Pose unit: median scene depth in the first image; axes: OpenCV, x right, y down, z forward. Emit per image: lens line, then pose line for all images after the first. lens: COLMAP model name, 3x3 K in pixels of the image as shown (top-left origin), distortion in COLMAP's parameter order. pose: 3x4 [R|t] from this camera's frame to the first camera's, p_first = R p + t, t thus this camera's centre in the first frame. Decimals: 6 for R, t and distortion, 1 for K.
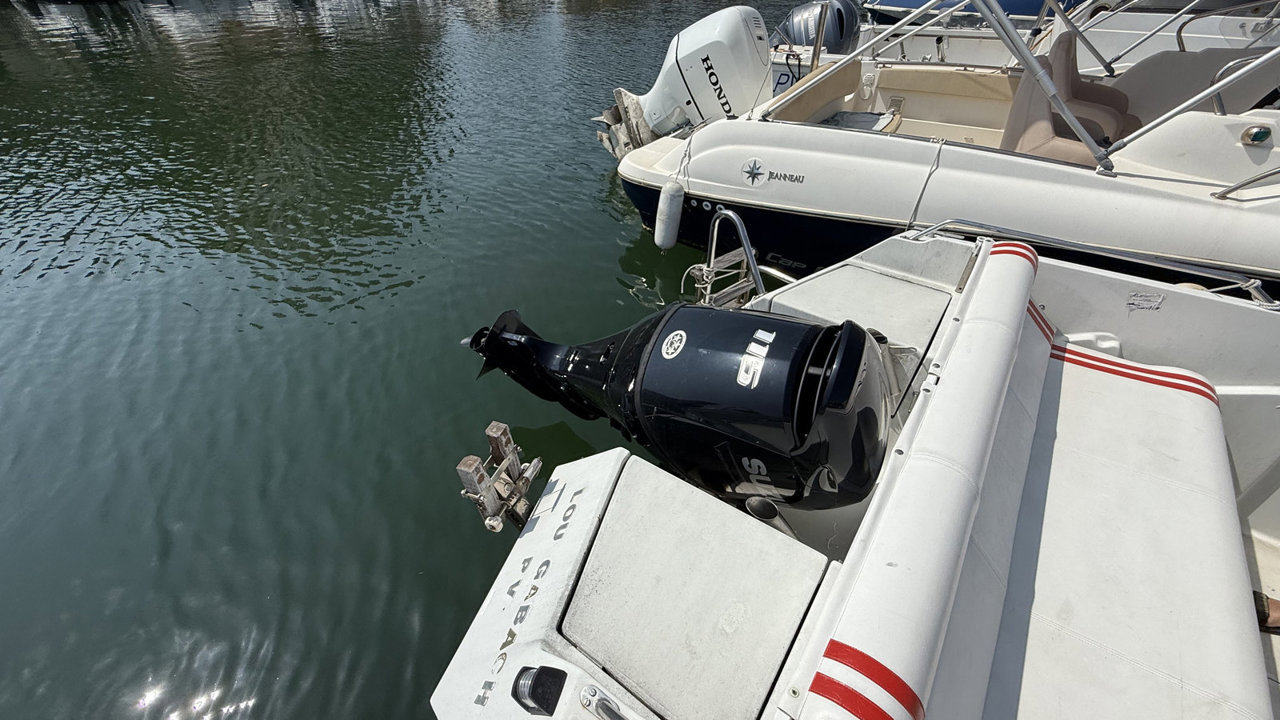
lens RADIAL K [[517.1, 0, 648.5], [0, 517.1, 371.3], [0, 0, 1]] dist [0.004672, -0.001941]
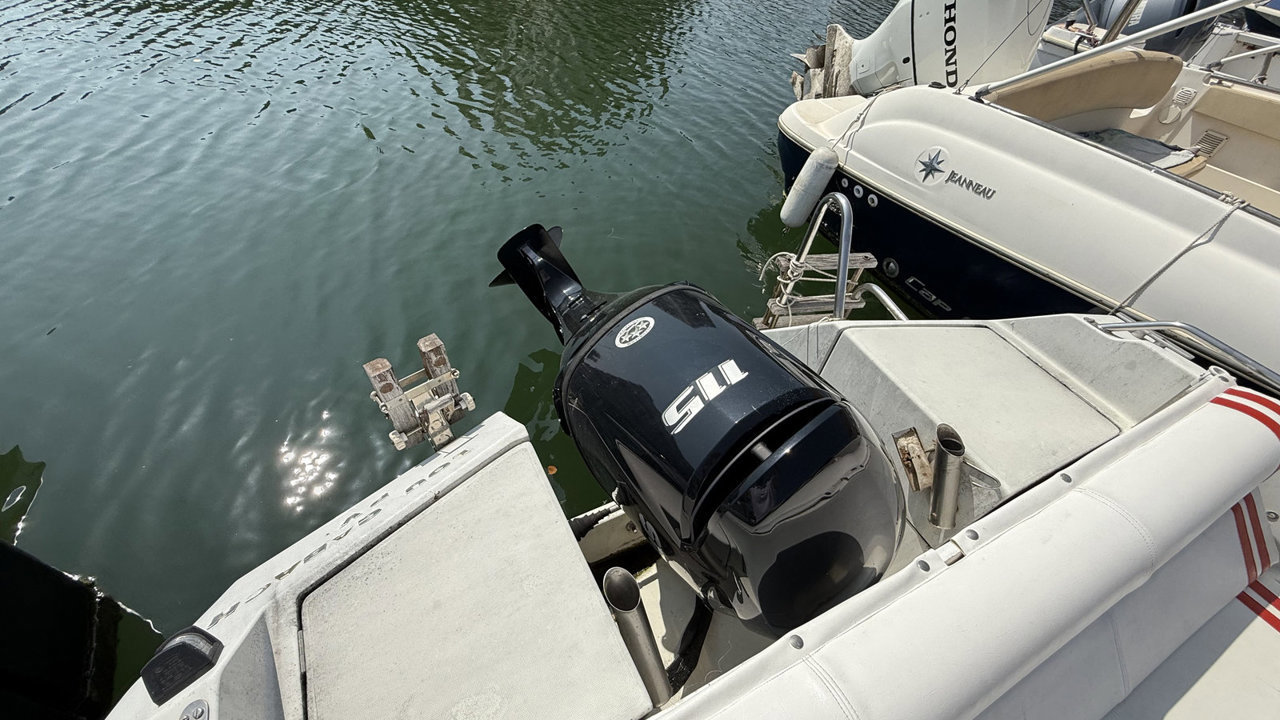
lens RADIAL K [[517.1, 0, 640.2], [0, 517.1, 368.5], [0, 0, 1]] dist [0.004672, -0.001941]
pose [[0.878033, 0.407180, -0.251520, 0.135743], [-0.383977, 0.913025, 0.137647, -0.056028], [0.285691, -0.024281, 0.958014, 0.149811]]
